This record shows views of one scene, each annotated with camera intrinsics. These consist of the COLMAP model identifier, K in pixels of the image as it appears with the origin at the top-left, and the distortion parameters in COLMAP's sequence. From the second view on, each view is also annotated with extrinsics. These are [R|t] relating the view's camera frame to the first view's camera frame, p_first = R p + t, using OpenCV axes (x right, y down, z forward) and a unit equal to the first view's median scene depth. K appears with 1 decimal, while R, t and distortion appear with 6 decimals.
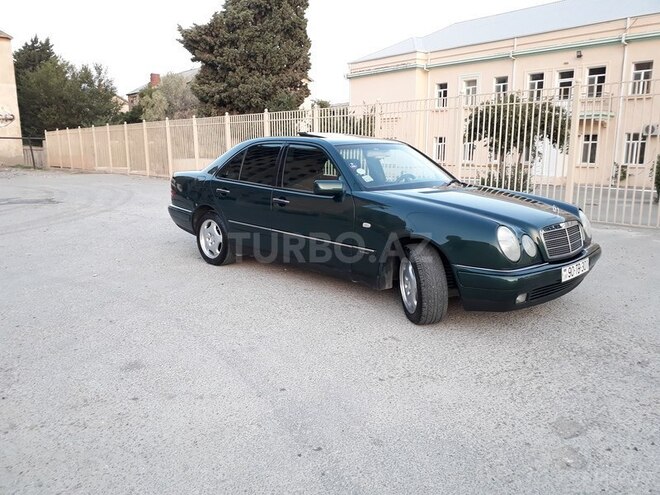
lens RADIAL K [[524.7, 0, 331.0], [0, 524.7, 247.4], [0, 0, 1]] dist [0.002328, 0.010276]
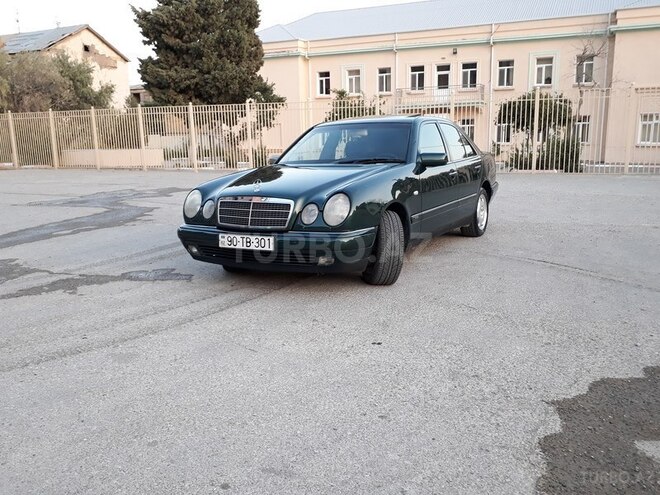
lens RADIAL K [[565.1, 0, 329.3], [0, 565.1, 250.0], [0, 0, 1]] dist [0.027071, -0.018275]
pose [[0.901025, -0.107853, 0.420146, -0.387014], [0.102005, 0.994116, 0.036438, 0.003237], [-0.421604, 0.010026, 0.906725, -0.039120]]
